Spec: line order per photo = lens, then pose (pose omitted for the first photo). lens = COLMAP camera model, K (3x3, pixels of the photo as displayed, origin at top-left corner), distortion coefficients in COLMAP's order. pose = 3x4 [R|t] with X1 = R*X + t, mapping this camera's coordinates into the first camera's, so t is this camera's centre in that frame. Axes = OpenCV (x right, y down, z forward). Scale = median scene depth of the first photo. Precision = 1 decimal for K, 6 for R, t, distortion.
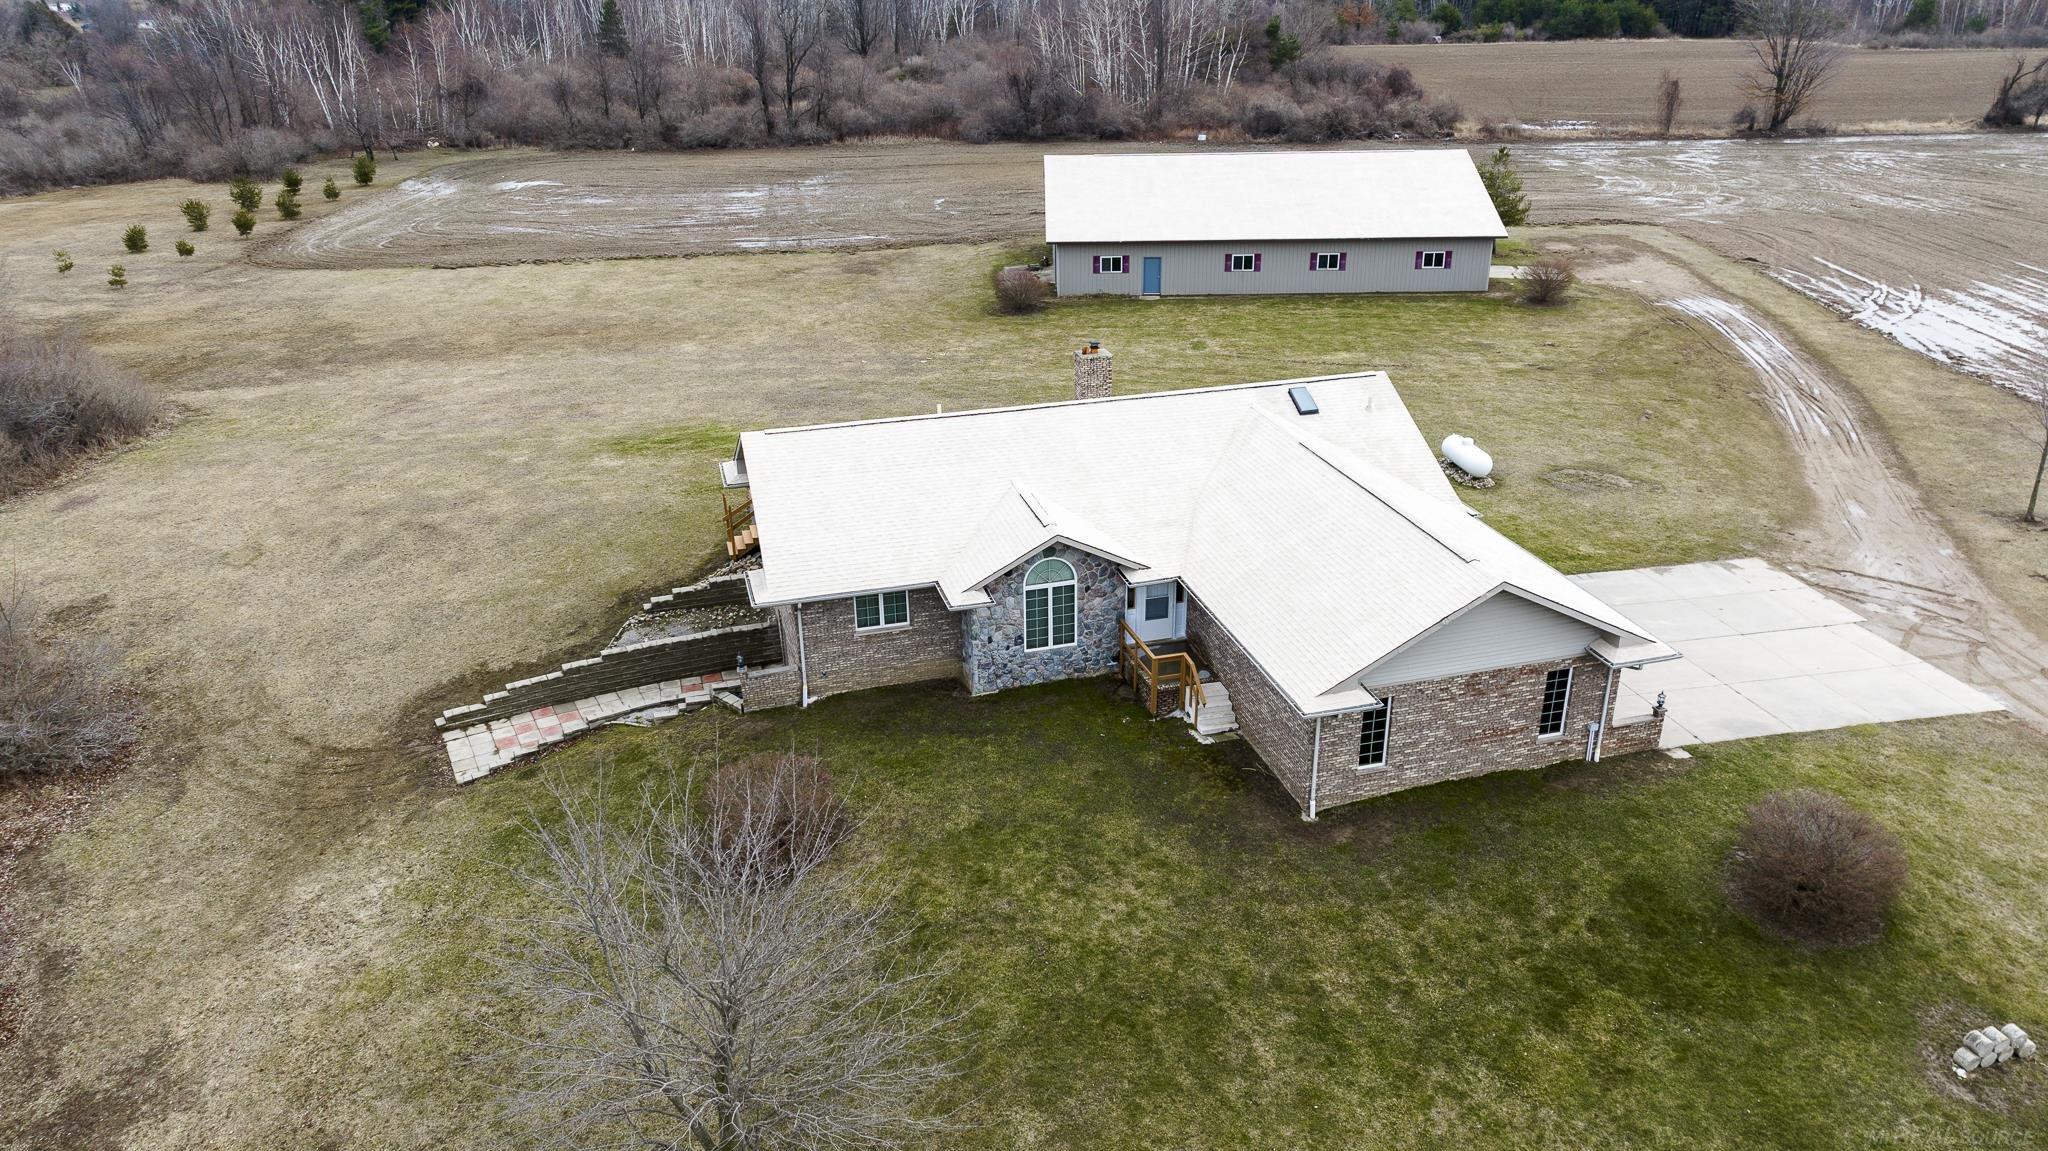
lens RADIAL K [[1438.3, 0, 1024.0], [0, 1438.3, 575.5], [0, 0, 1]] dist [-0.036884, 0.071162]
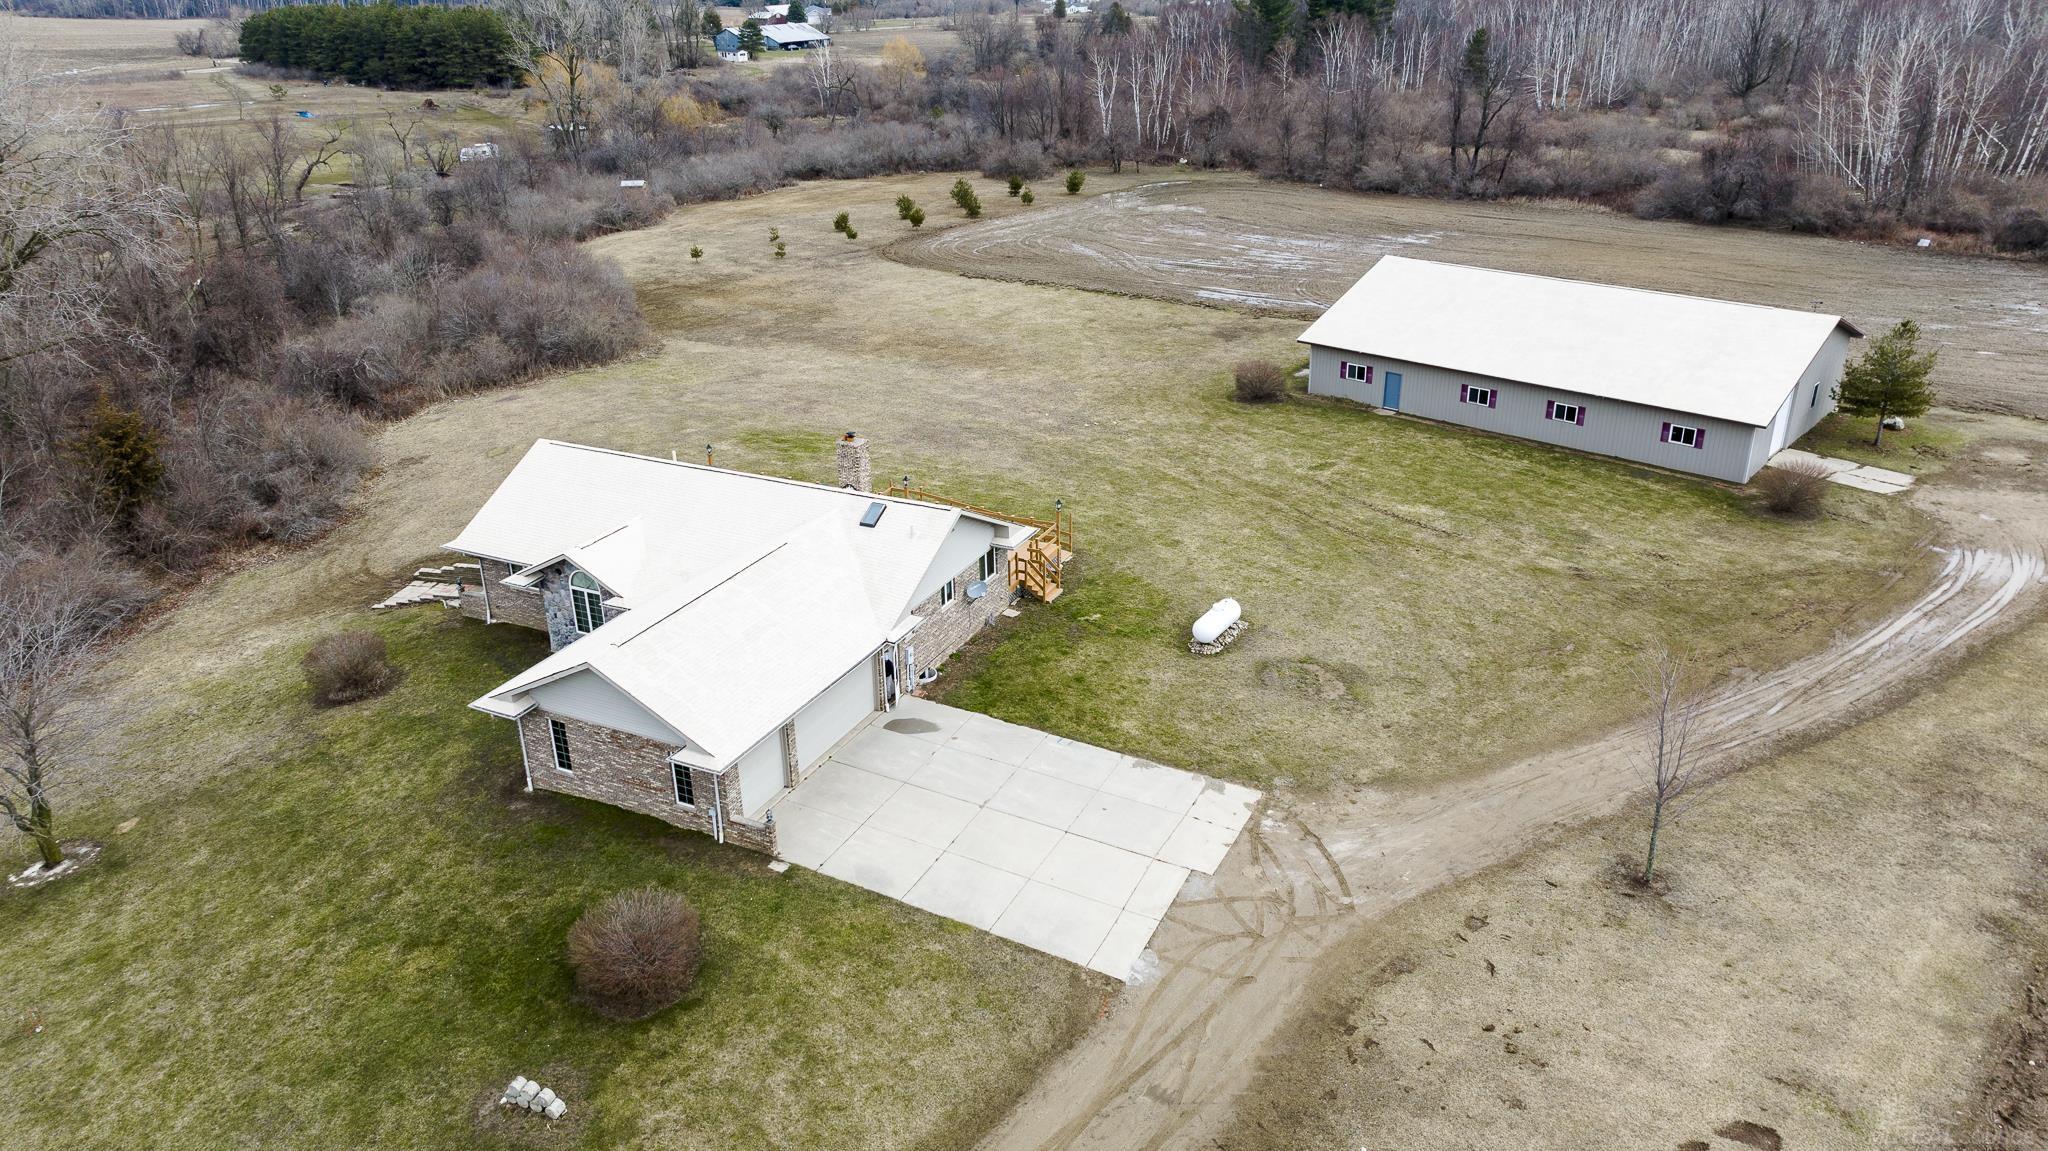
lens RADIAL K [[1438.3, 0, 1024.0], [0, 1438.3, 575.5], [0, 0, 1]] dist [-0.036884, 0.071162]
pose [[0.746414, 0.270028, -0.608235, 0.540430], [-0.265179, 0.958967, 0.100315, -0.118923], [0.610365, 0.086415, 0.787392, 0.073091]]
